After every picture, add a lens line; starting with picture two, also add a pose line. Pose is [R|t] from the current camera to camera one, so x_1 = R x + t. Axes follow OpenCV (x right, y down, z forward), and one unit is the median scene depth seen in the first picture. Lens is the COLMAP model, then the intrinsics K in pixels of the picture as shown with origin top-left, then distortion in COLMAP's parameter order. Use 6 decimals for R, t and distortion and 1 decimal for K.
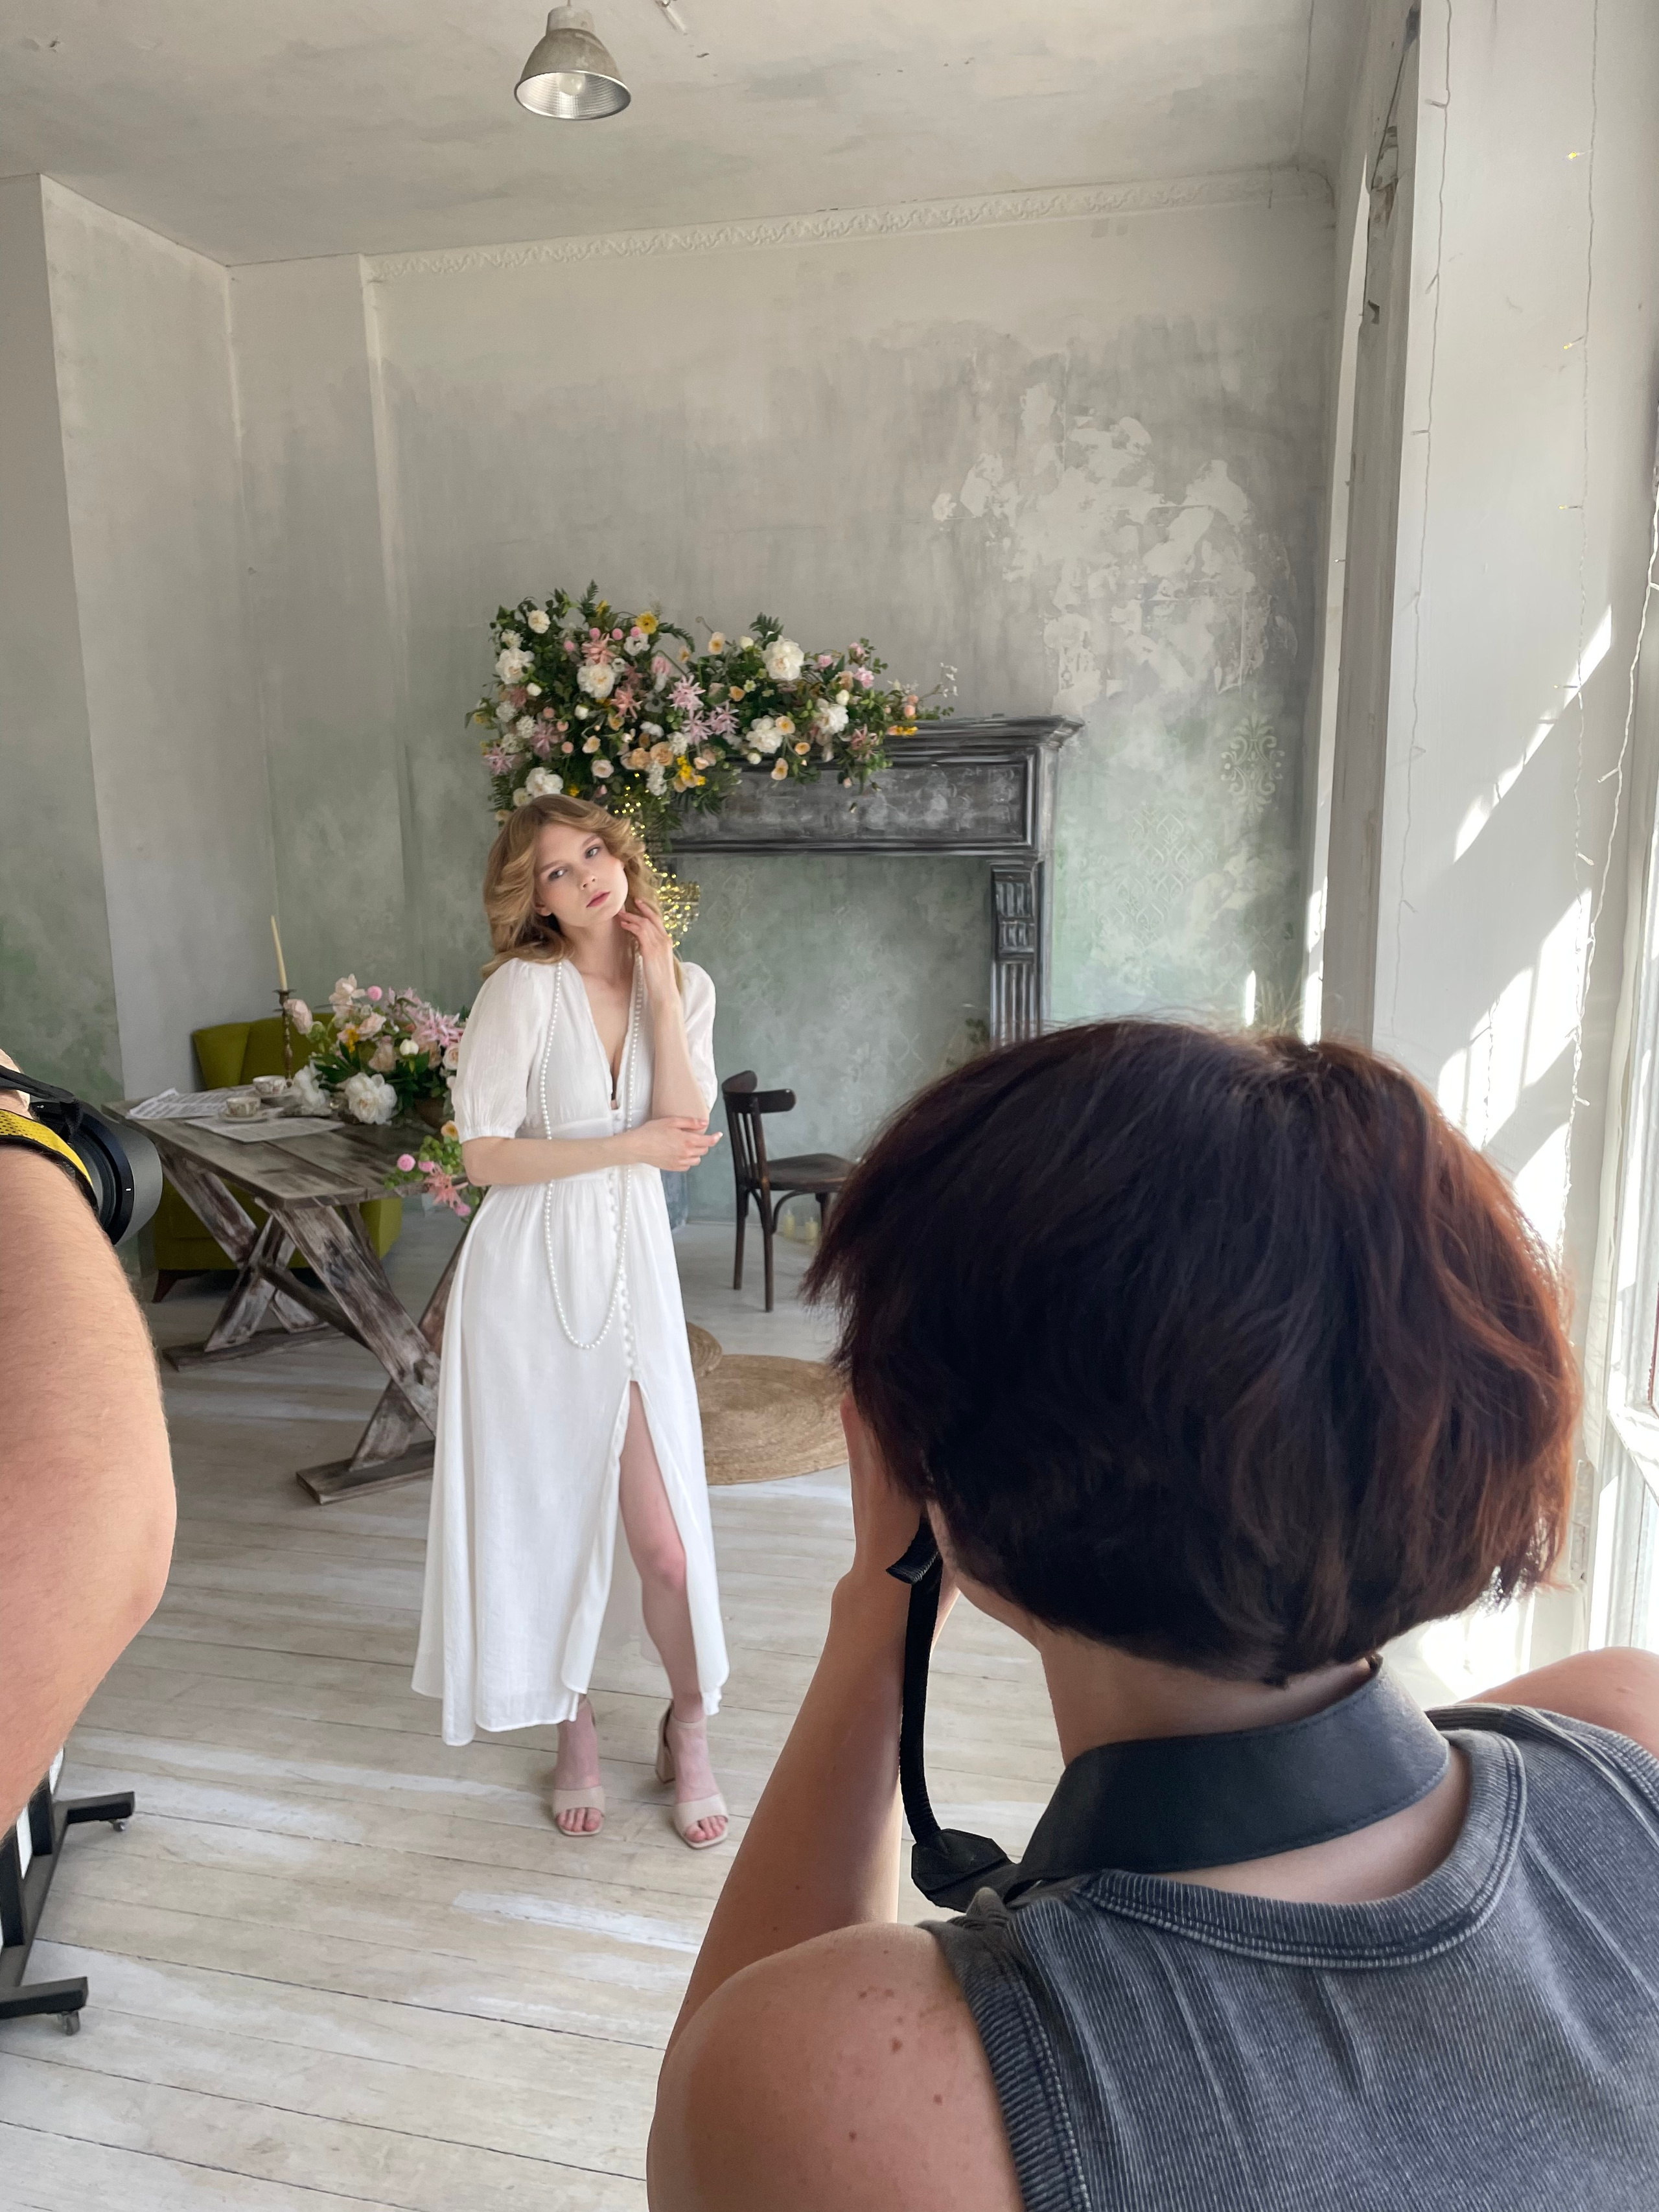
lens RADIAL K [[1677.8, 0, 809.4], [0, 1677.8, 1120.5], [0, 0, 1]] dist [0.092811, -0.138088]
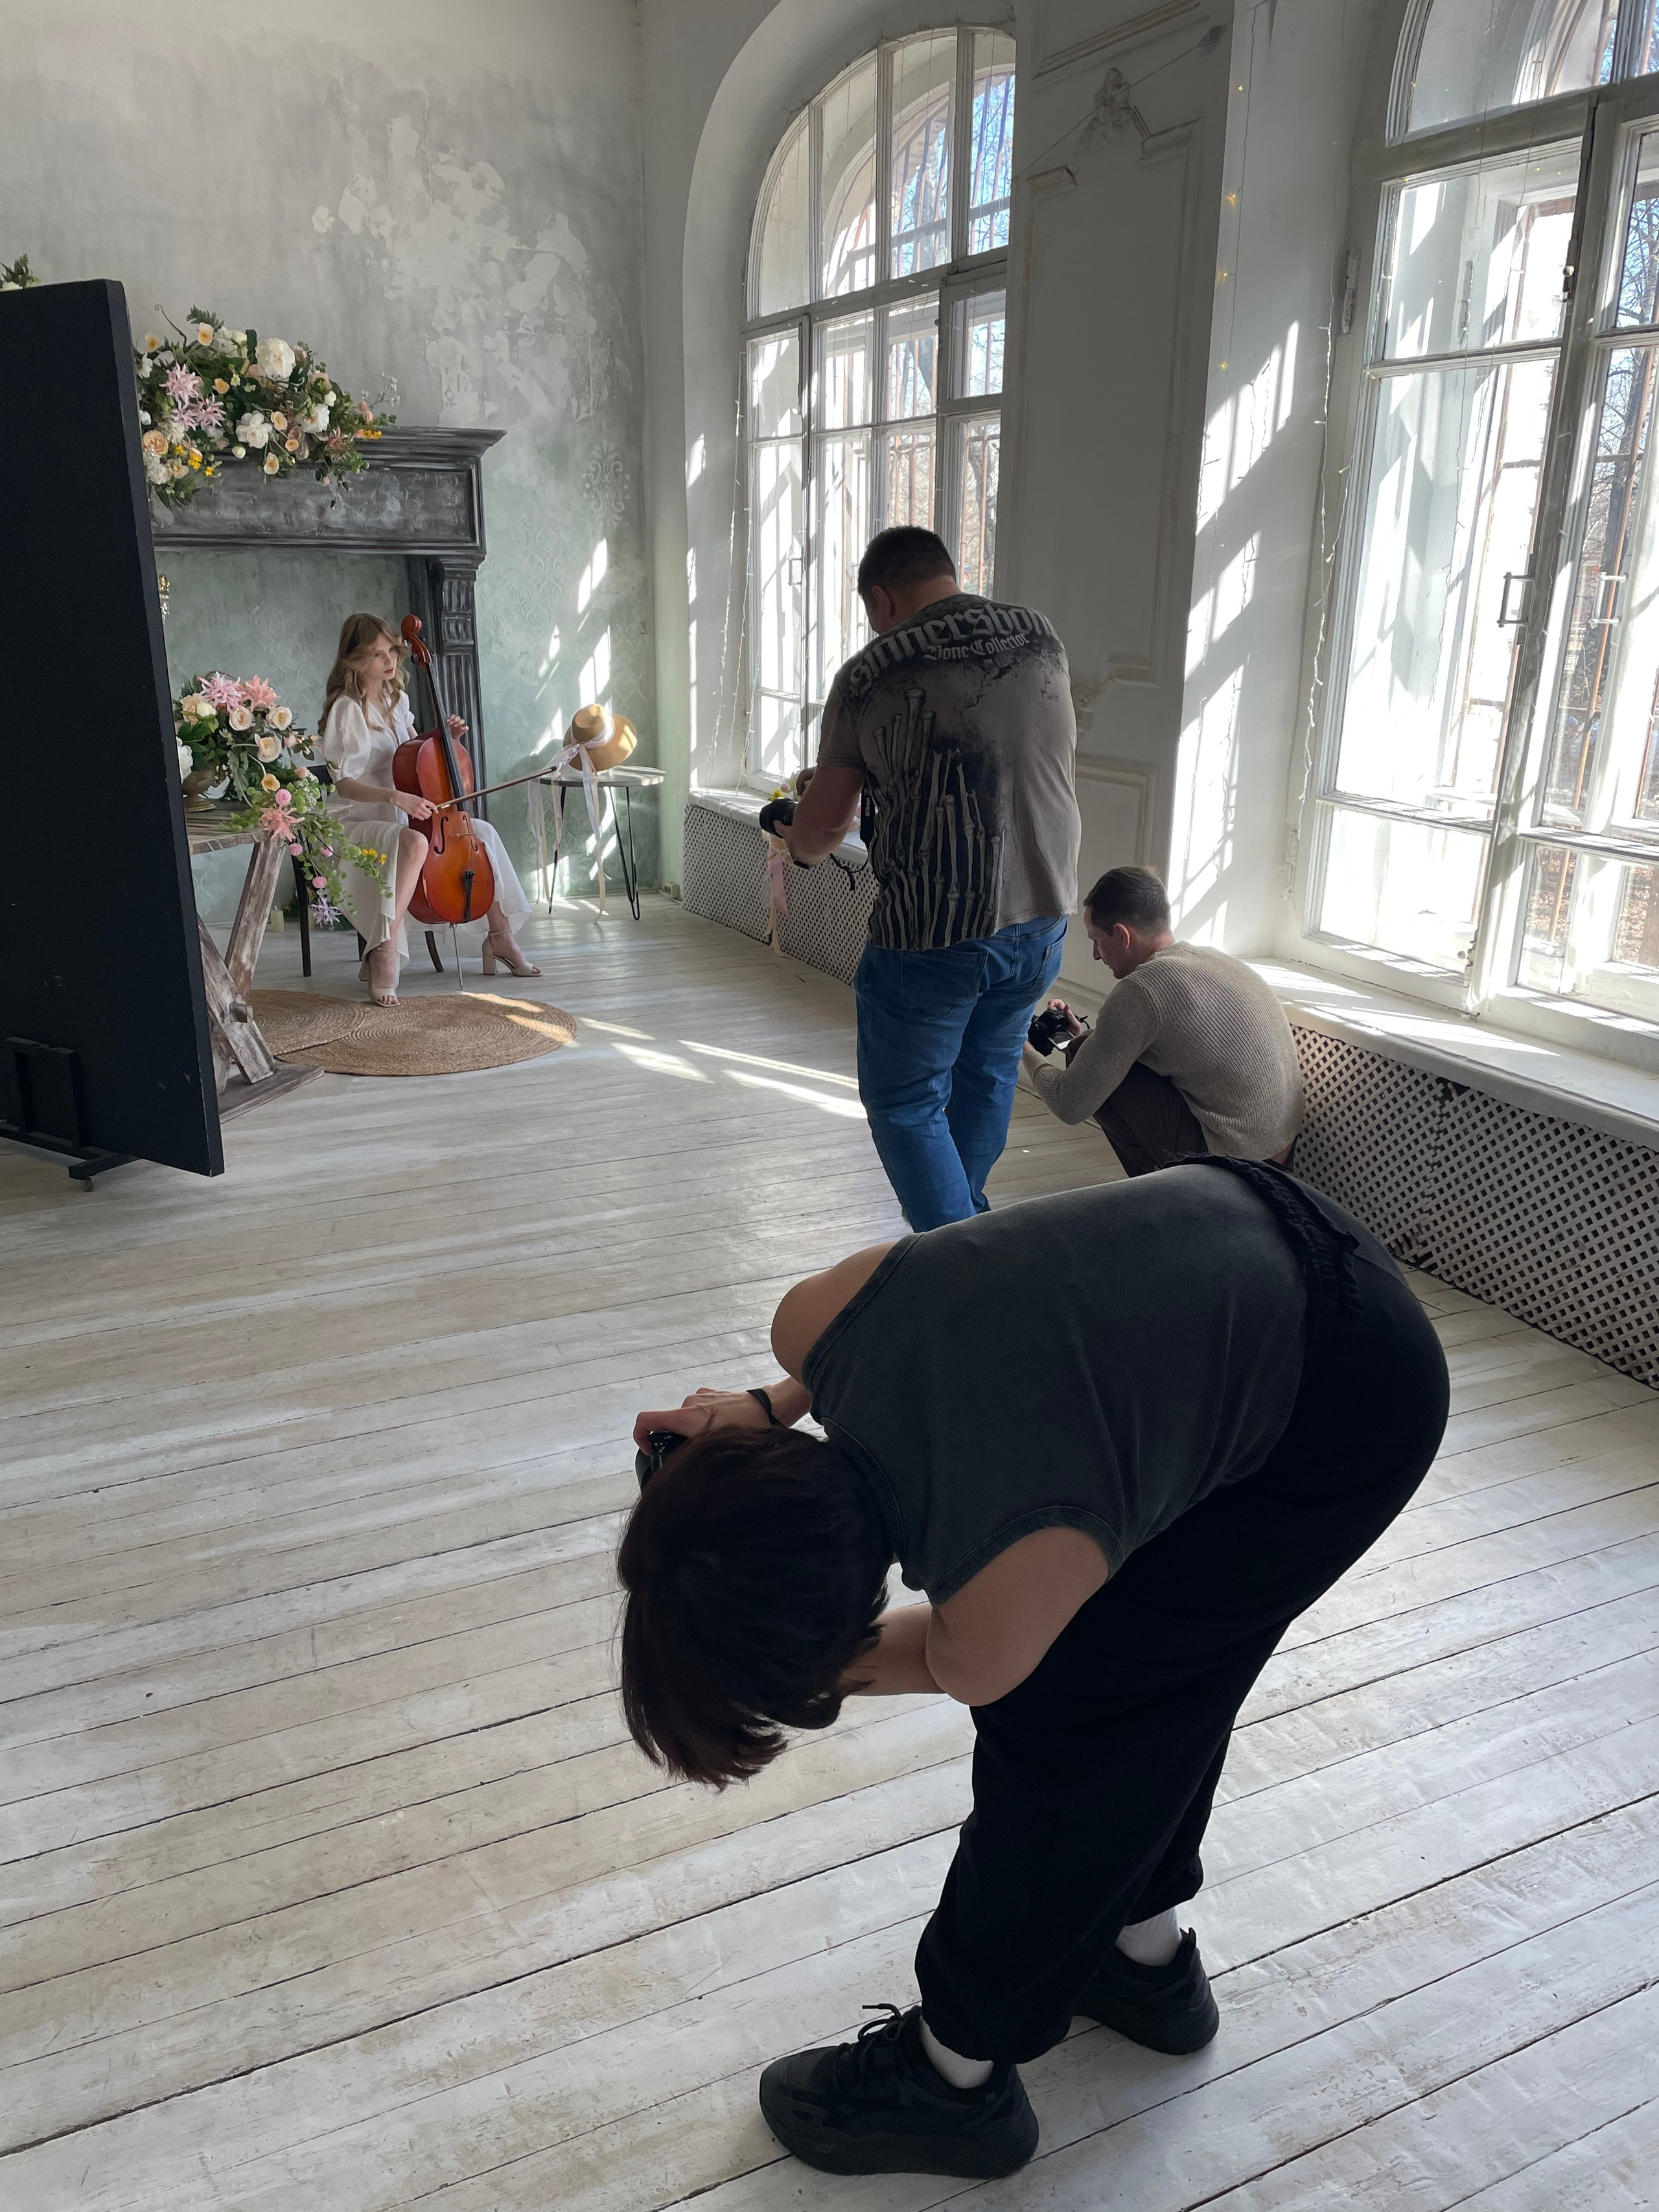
lens RADIAL K [[1694.4, 0, 838.2], [0, 1694.4, 1114.8], [0, 0, 1]] dist [0.086234, -0.104811]
pose [[0.772131, -0.180525, 0.609281, -0.448562], [0.101779, 0.981554, 0.161844, 0.052803], [-0.627259, -0.062953, 0.776262, -0.091536]]
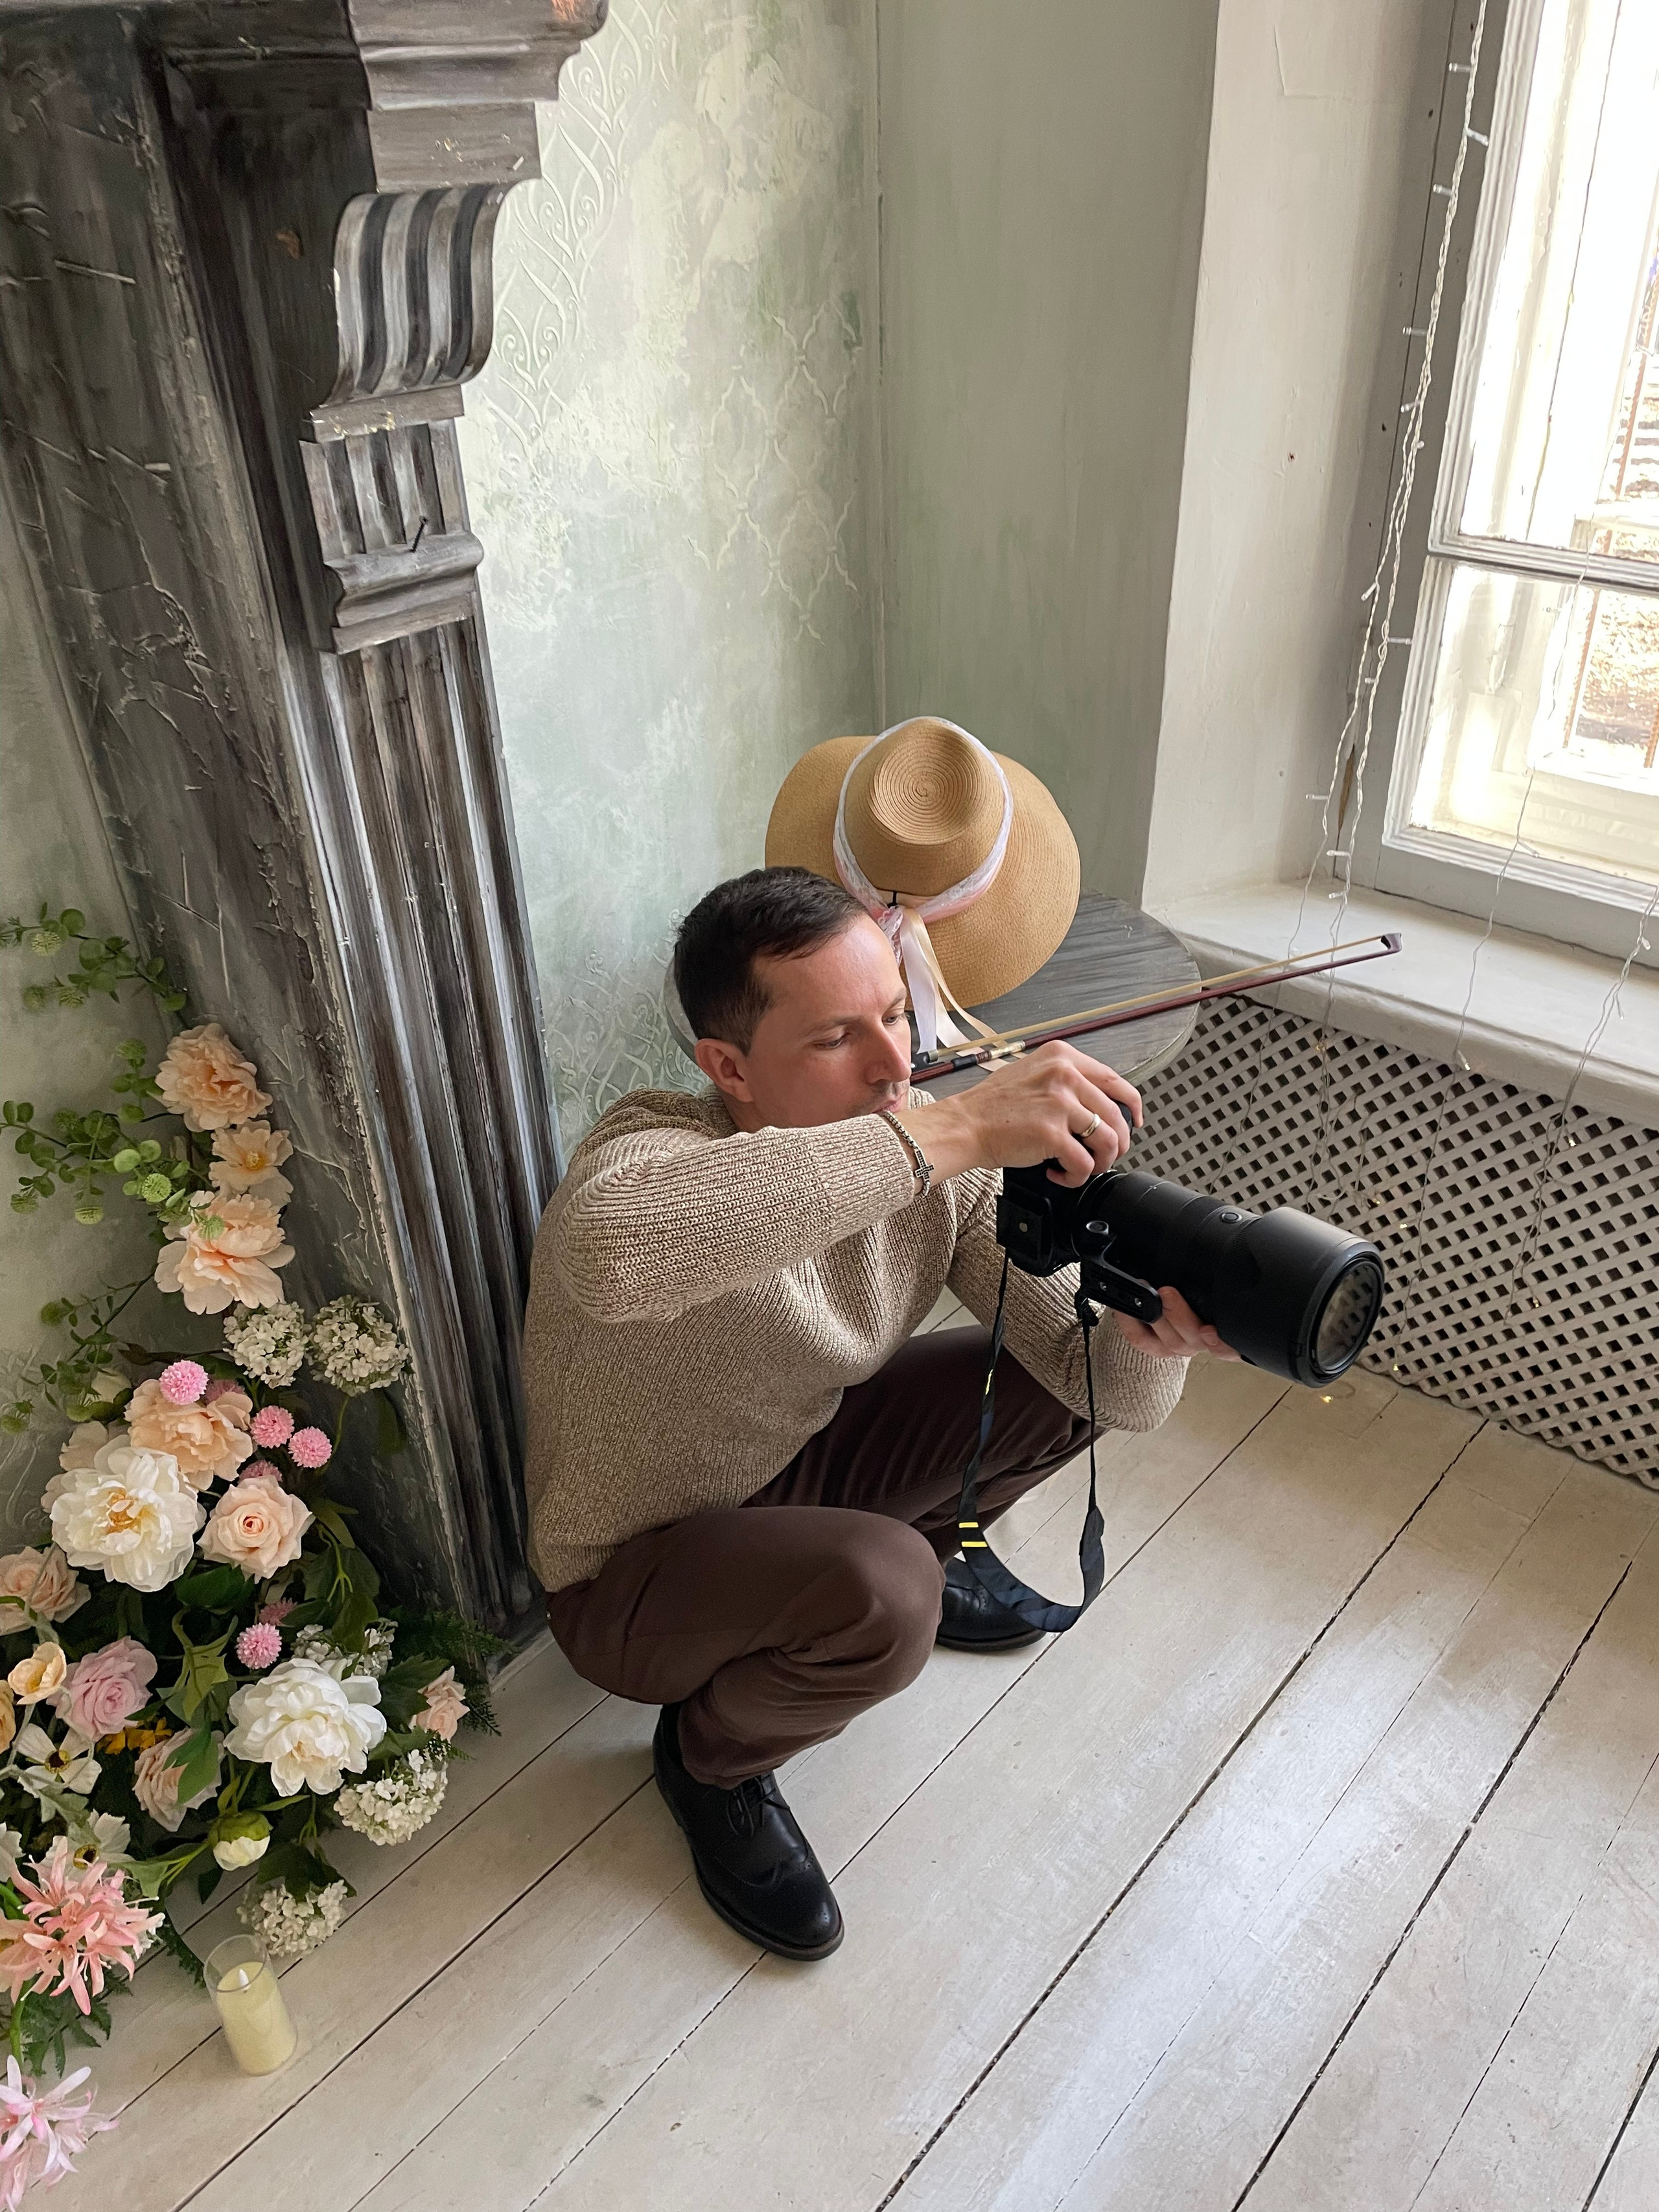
lens RADIAL K [[1677.8, 0, 809.4], [0, 1677.8, 1120.5], [0, 0, 1]] dist [0.092811, -0.138088]
pose [[0.469719, -0.468297, 0.748372, -0.037686], [0.191104, 0.881548, 0.431685, -0.122125], [-0.861883, -0.059754, 0.503574, 0.855004]]
